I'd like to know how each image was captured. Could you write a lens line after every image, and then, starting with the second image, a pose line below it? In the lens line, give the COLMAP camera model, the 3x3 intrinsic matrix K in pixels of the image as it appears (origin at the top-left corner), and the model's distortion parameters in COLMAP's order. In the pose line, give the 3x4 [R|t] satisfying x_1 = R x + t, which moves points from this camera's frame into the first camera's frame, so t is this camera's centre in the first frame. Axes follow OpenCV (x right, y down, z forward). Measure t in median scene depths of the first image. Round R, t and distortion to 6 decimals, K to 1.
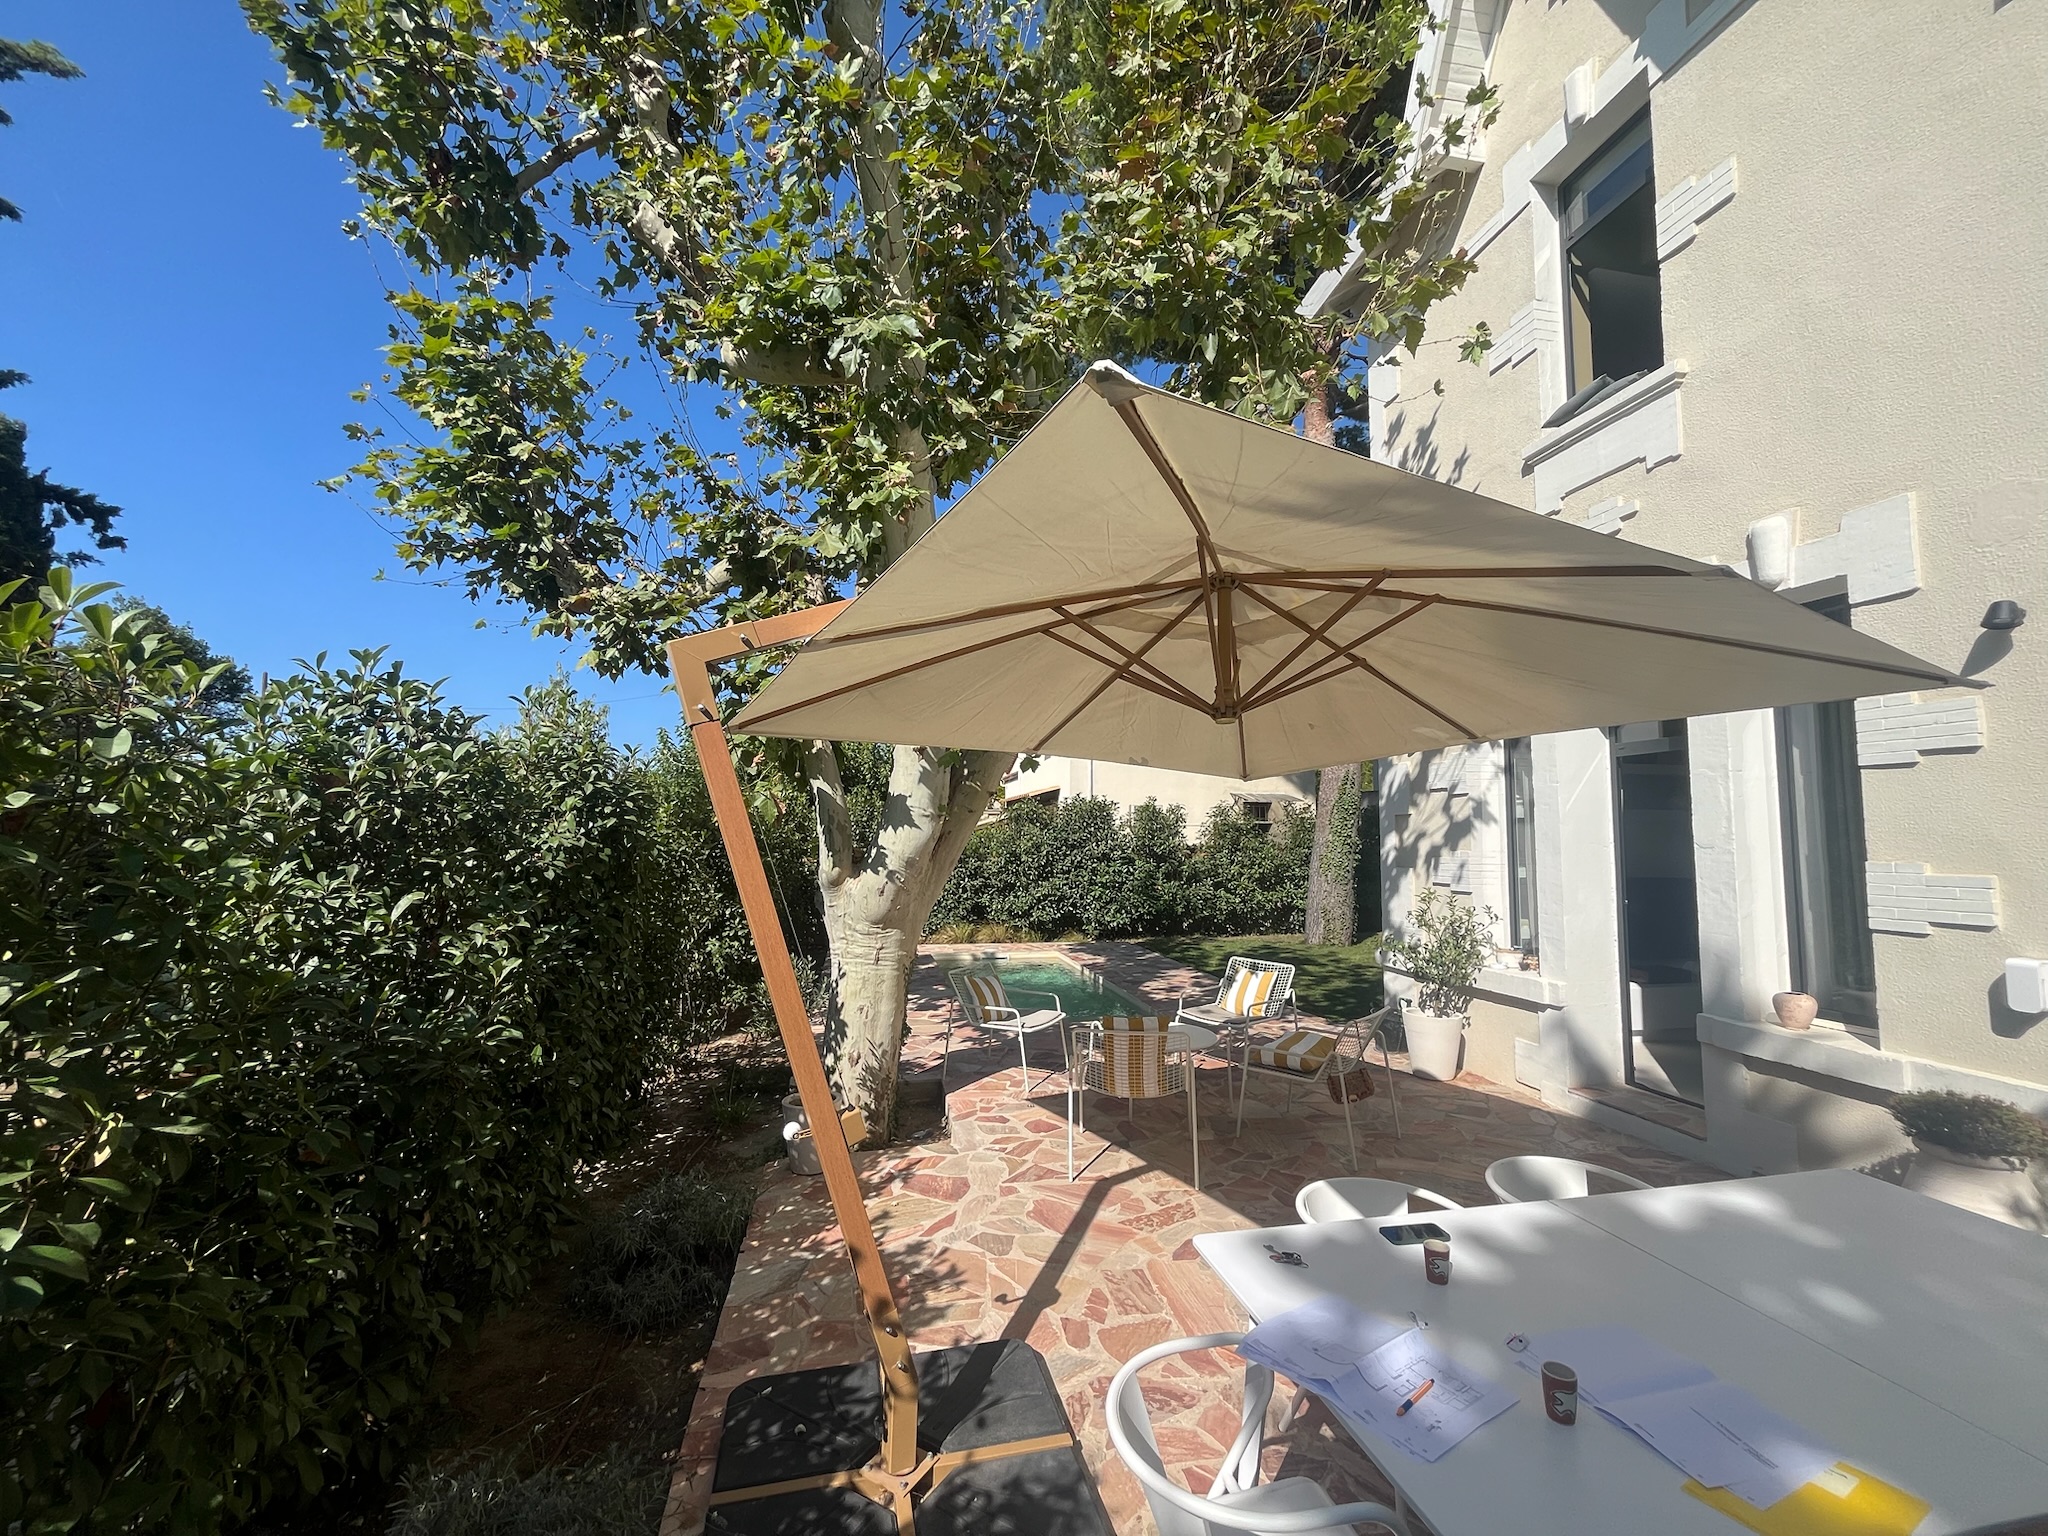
lens RADIAL K [[829.5, 0, 1018.8], [0, 829.5, 779.0], [0, 0, 1]] dist [-0.002068, 0.000203]
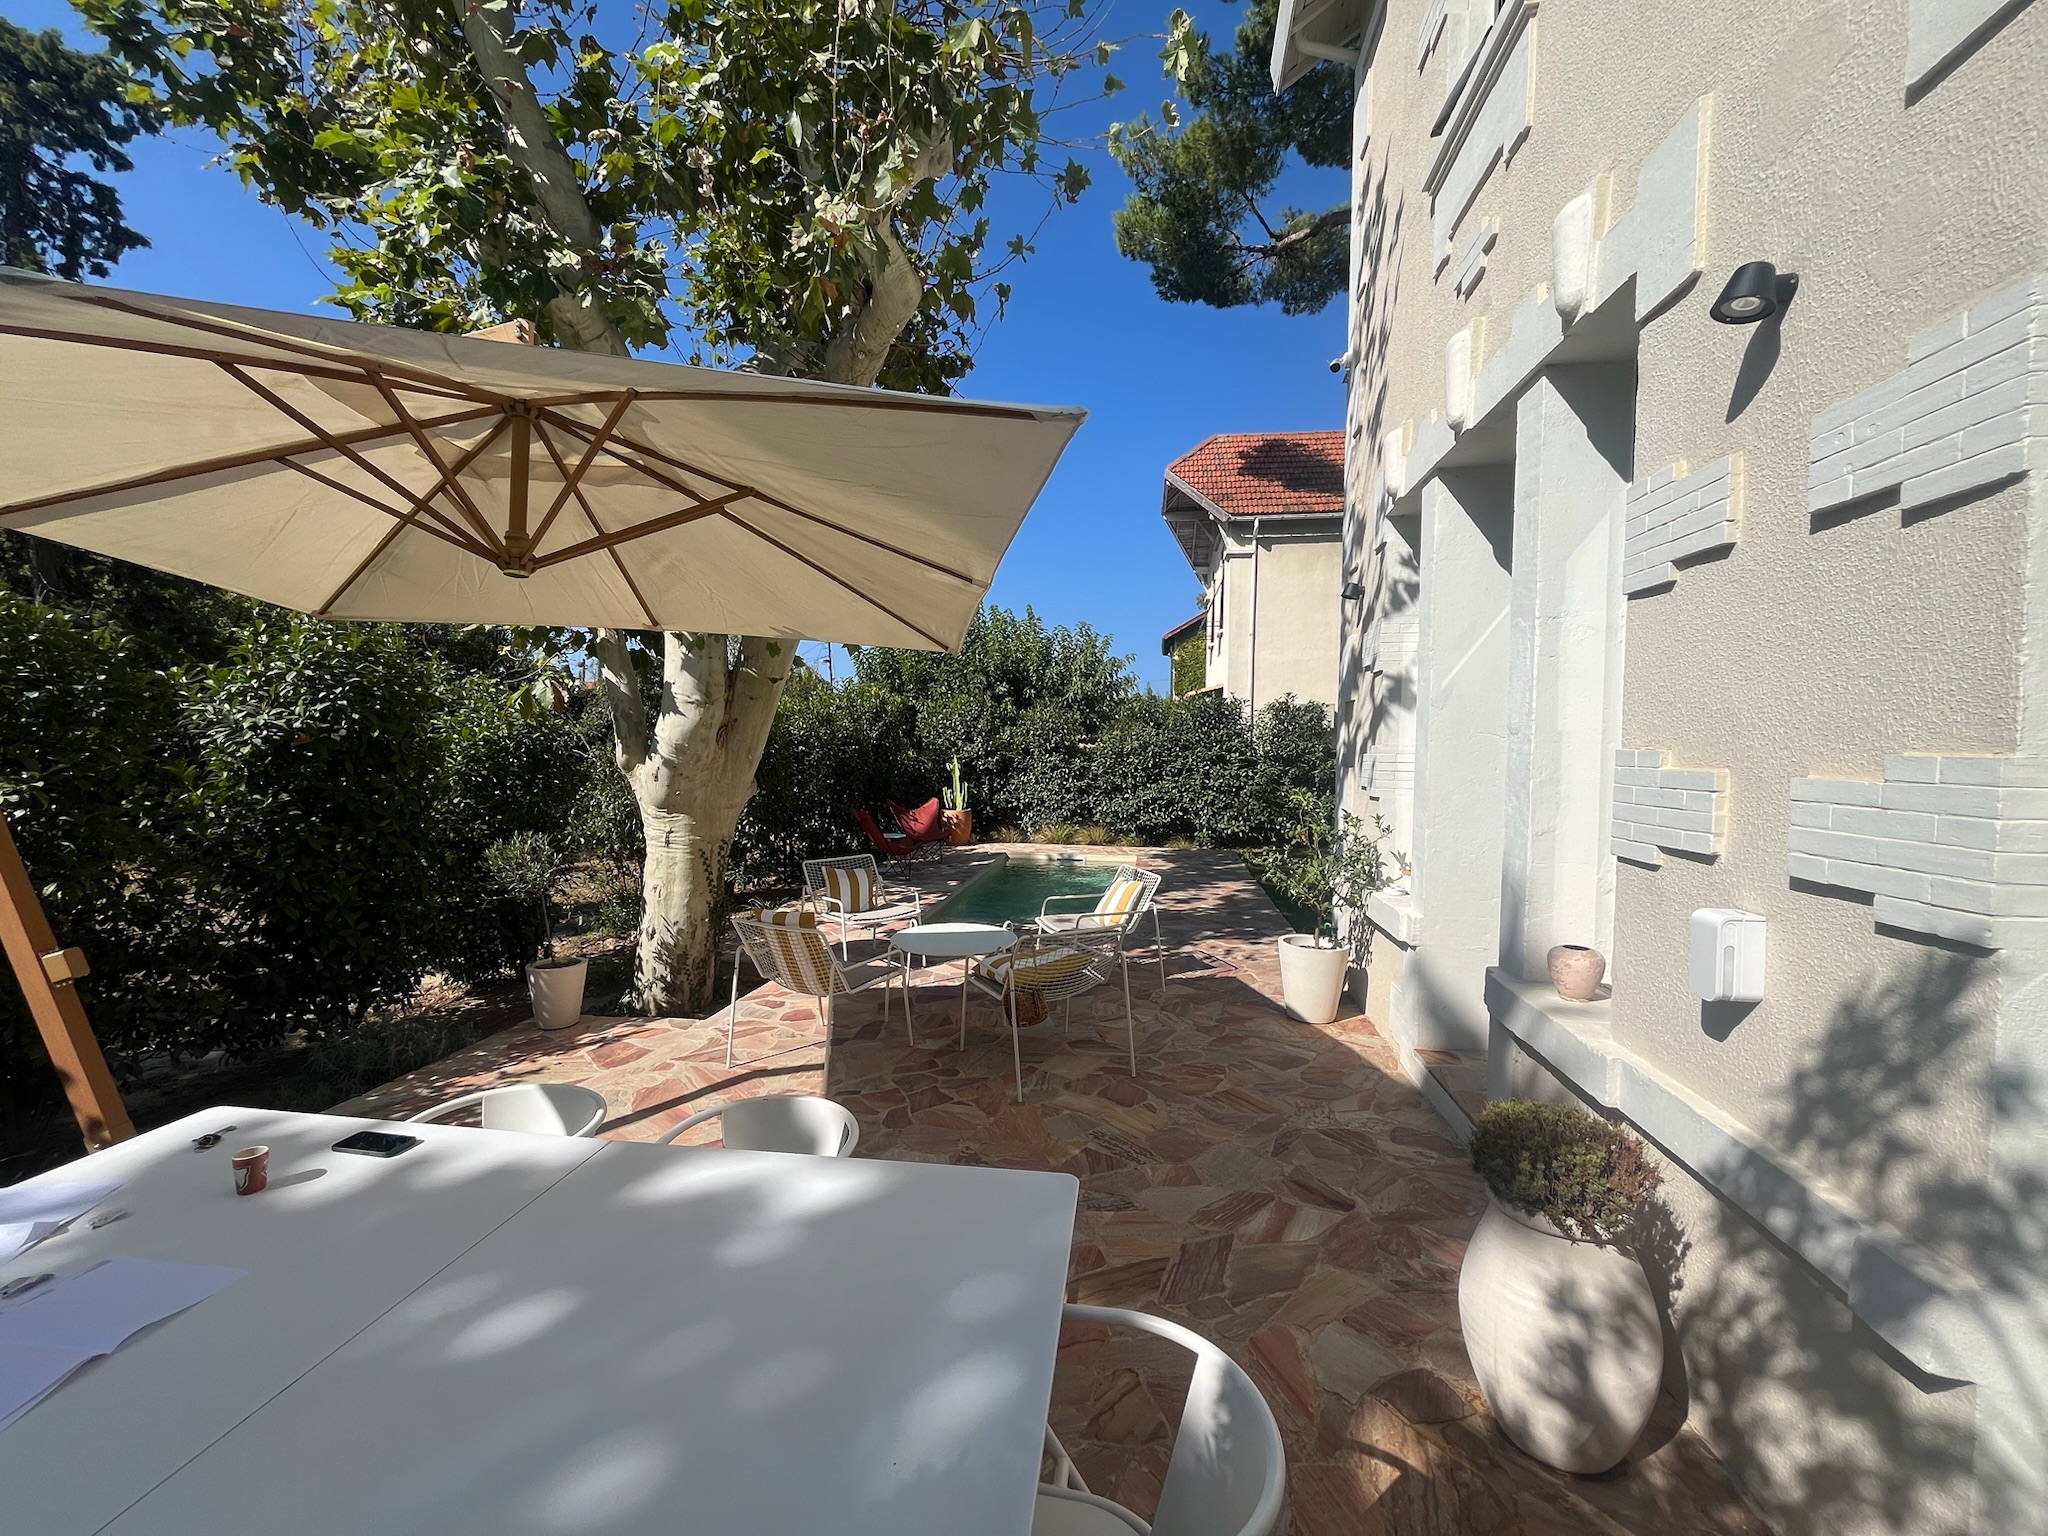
lens RADIAL K [[829.5, 0, 1018.8], [0, 829.5, 779.0], [0, 0, 1]] dist [-0.002068, 0.000203]
pose [[0.941561, 0.020093, -0.336243, 0.605452], [0.017986, 0.993796, 0.109753, 0.033799], [0.336362, -0.109387, 0.935358, 0.192064]]
